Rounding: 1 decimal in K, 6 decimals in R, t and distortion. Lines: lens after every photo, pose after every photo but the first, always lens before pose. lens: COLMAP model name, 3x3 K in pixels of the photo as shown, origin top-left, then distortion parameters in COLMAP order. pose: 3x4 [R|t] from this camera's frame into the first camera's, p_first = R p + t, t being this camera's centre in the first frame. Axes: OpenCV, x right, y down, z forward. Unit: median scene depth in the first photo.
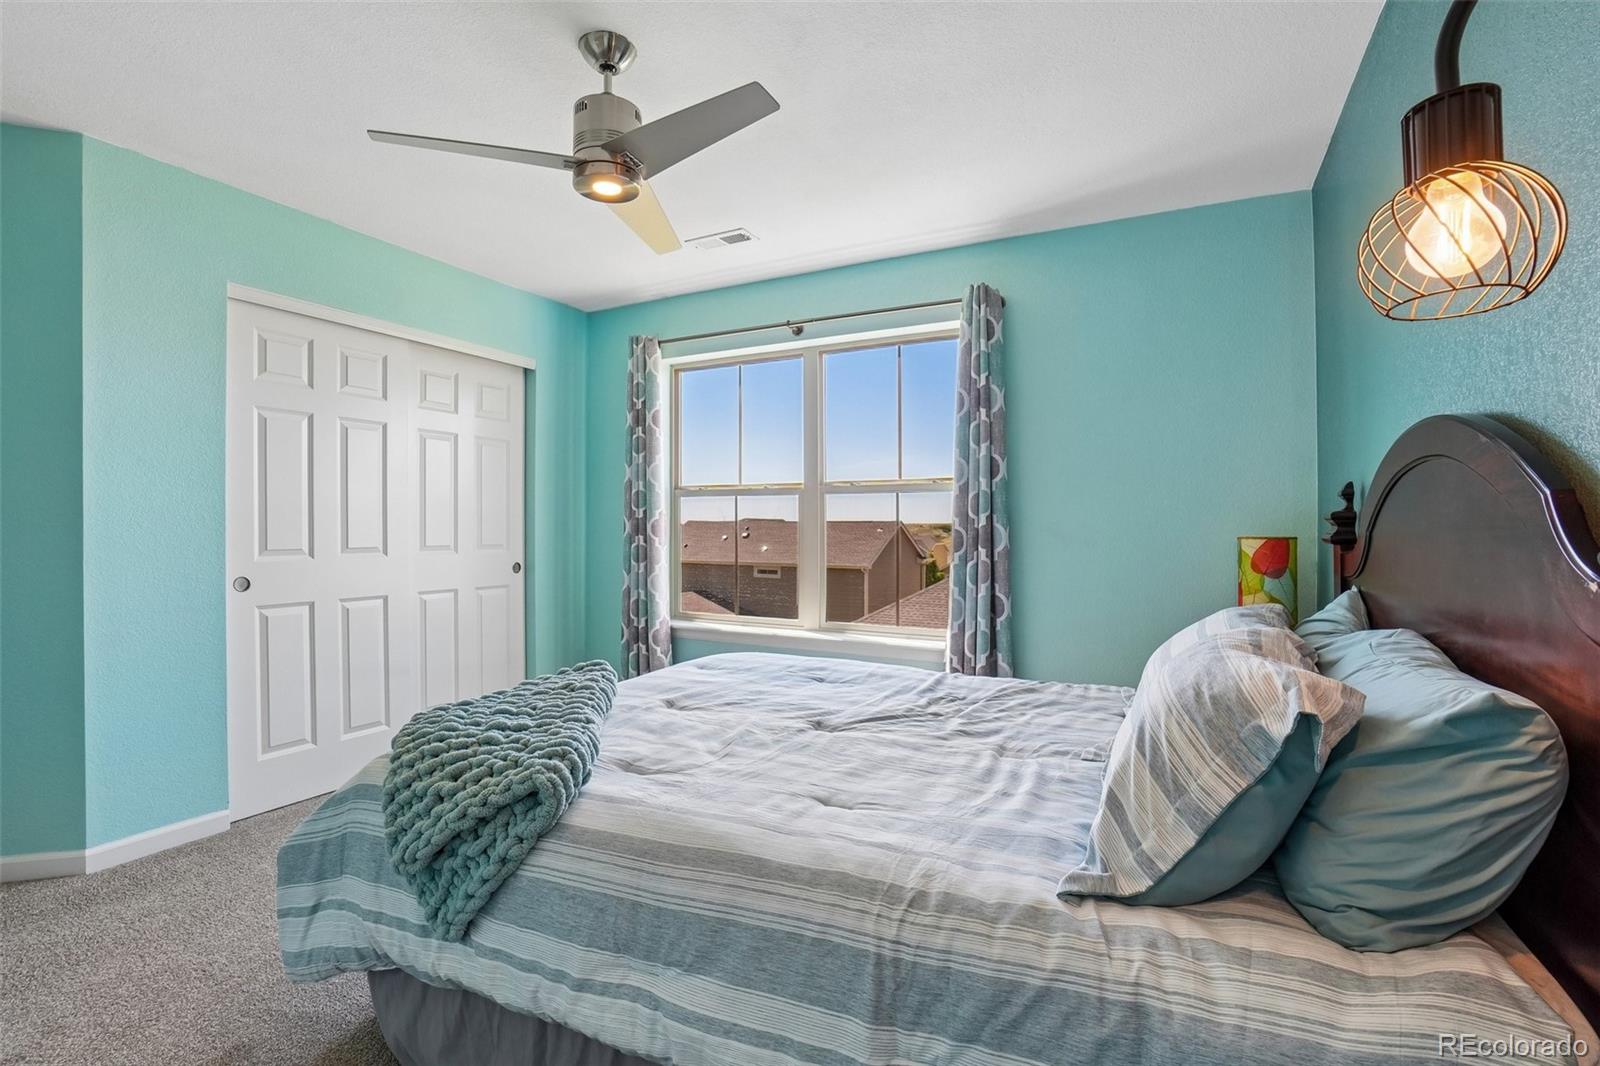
lens RADIAL K [[710.8, 0, 800.9], [0, 710.8, 531.0], [0, 0, 1]] dist [-0.048597, 0.011847]
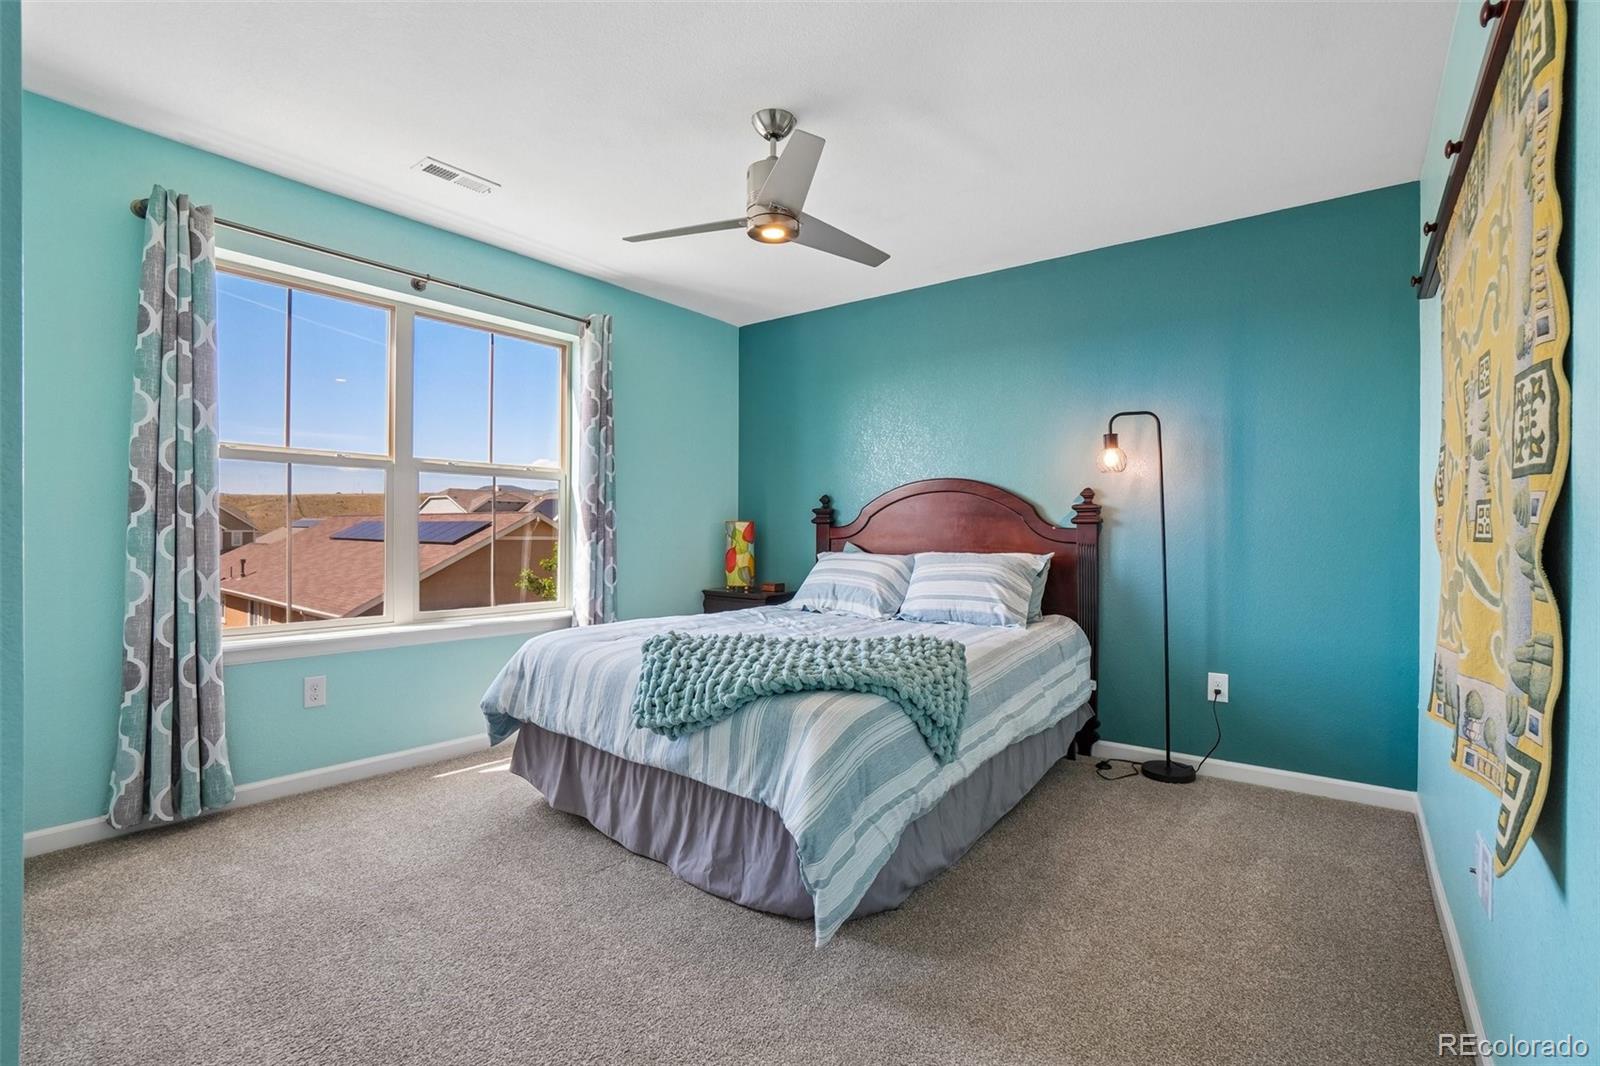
lens RADIAL K [[710.8, 0, 799.5], [0, 710.8, 534.5], [0, 0, 1]] dist [-0.048597, 0.011847]
pose [[0.180142, -0.012202, 0.983565, -0.771097], [-0.006361, 0.999888, 0.013570, 0.012658], [-0.983620, -0.008701, 0.180044, 0.371819]]
